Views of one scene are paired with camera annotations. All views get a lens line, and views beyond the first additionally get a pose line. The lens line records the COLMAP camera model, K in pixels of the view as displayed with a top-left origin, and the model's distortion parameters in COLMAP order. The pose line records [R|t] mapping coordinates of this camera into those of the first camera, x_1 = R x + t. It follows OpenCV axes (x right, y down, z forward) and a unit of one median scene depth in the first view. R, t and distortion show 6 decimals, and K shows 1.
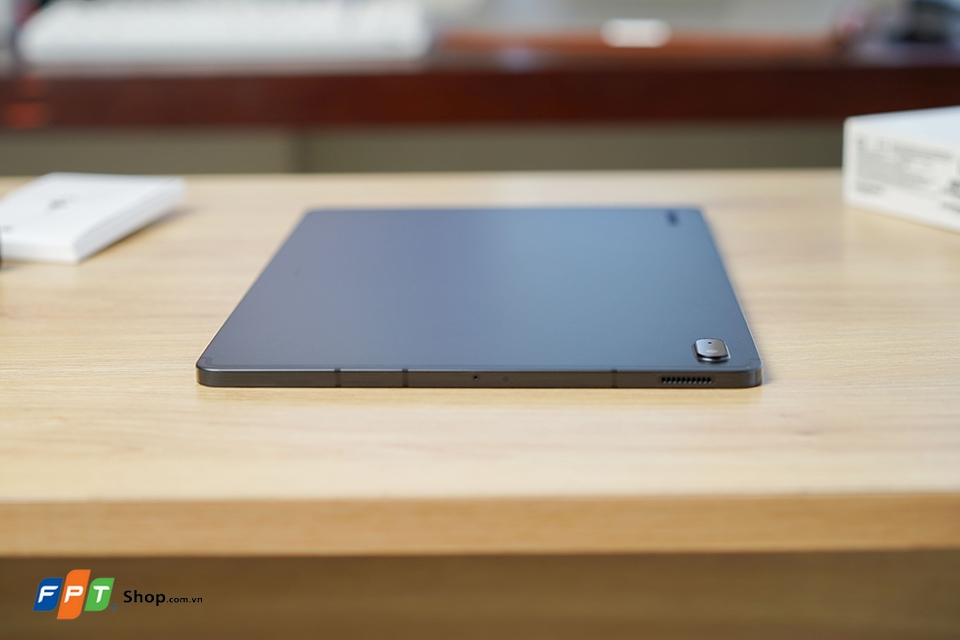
lens RADIAL K [[1527.3, 0, 480.0], [0, 1527.3, 320.0], [0, 0, 1]] dist [0.001739, -0.018417]
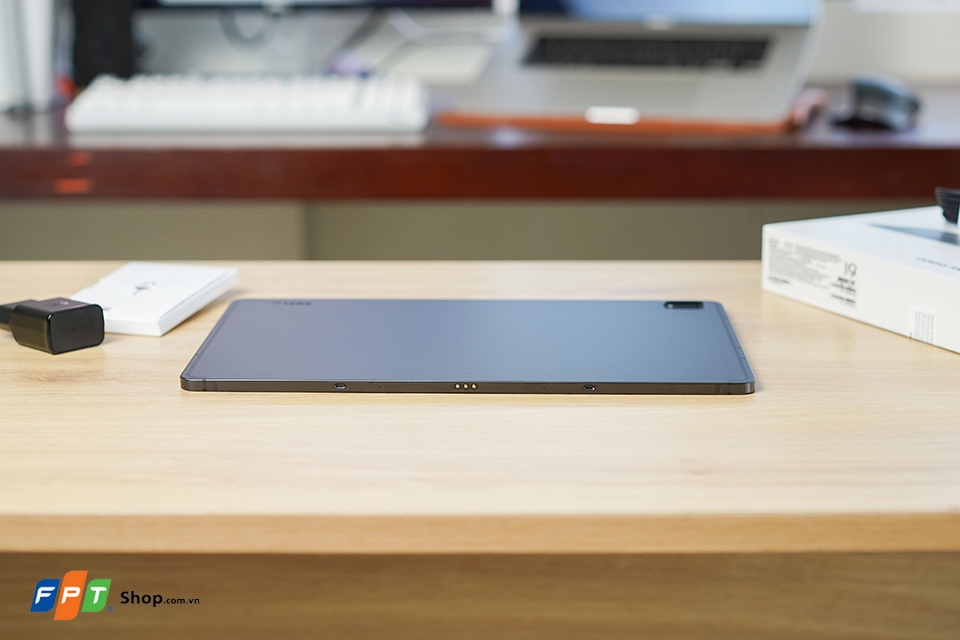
lens RADIAL K [[1527.3, 0, 480.0], [0, 1527.3, 320.0], [0, 0, 1]] dist [0.001739, -0.018417]
pose [[0.999939, 0.009335, 0.005957, -0.001093], [-0.009192, 0.999681, -0.023512, -0.033624], [-0.006174, 0.023456, 0.999706, -0.427791]]
